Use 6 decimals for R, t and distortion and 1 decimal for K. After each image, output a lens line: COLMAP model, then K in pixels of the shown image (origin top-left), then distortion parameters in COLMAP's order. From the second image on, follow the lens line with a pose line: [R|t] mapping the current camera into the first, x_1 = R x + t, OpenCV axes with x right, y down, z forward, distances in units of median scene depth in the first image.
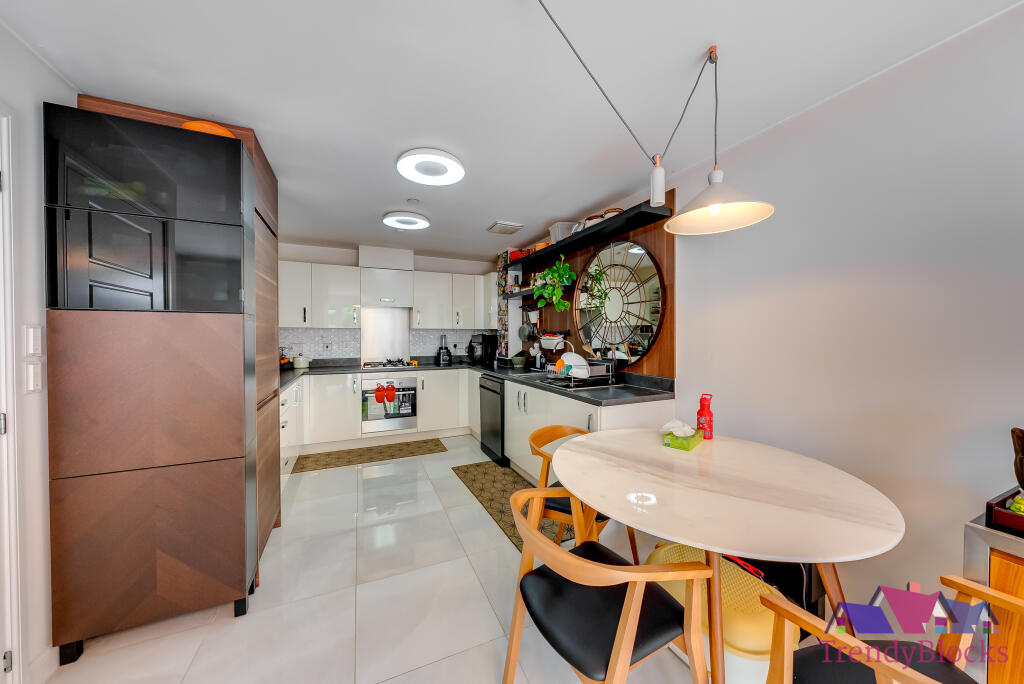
lens RADIAL K [[347.0, 0, 513.3], [0, 347.0, 338.8], [0, 0, 1]] dist [-0.001111, -0.000009]
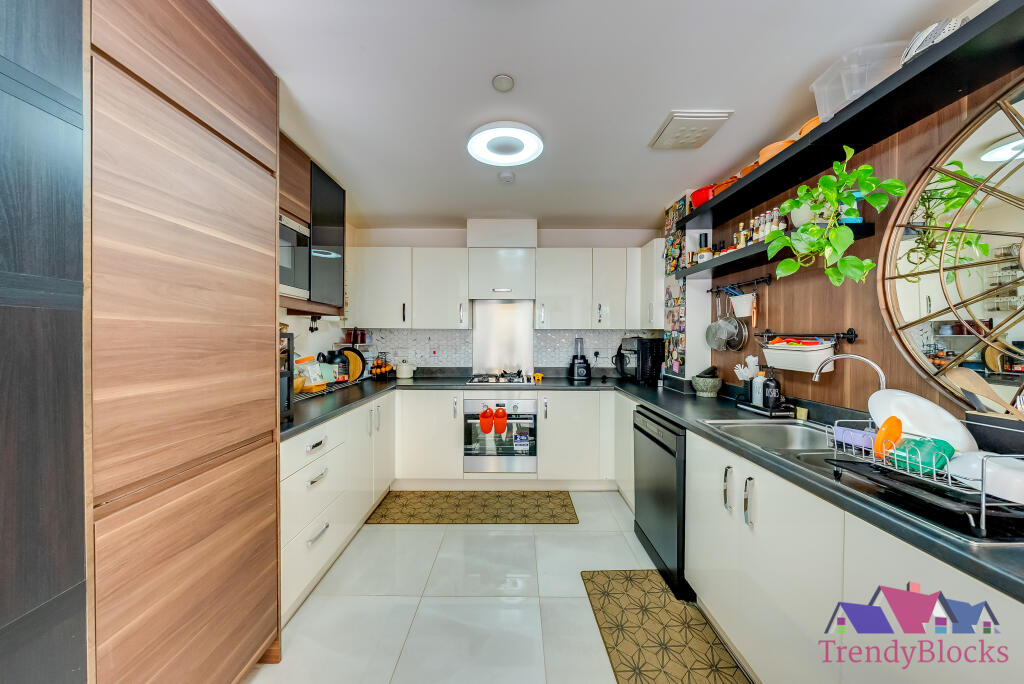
lens RADIAL K [[347.0, 0, 513.3], [0, 347.0, 338.8], [0, 0, 1]] dist [-0.001111, -0.000009]
pose [[0.909053, 0.006046, -0.416636, -0.035789], [-0.007725, 0.999967, -0.002345, -0.008194], [0.416608, 0.005351, 0.909070, 0.356816]]
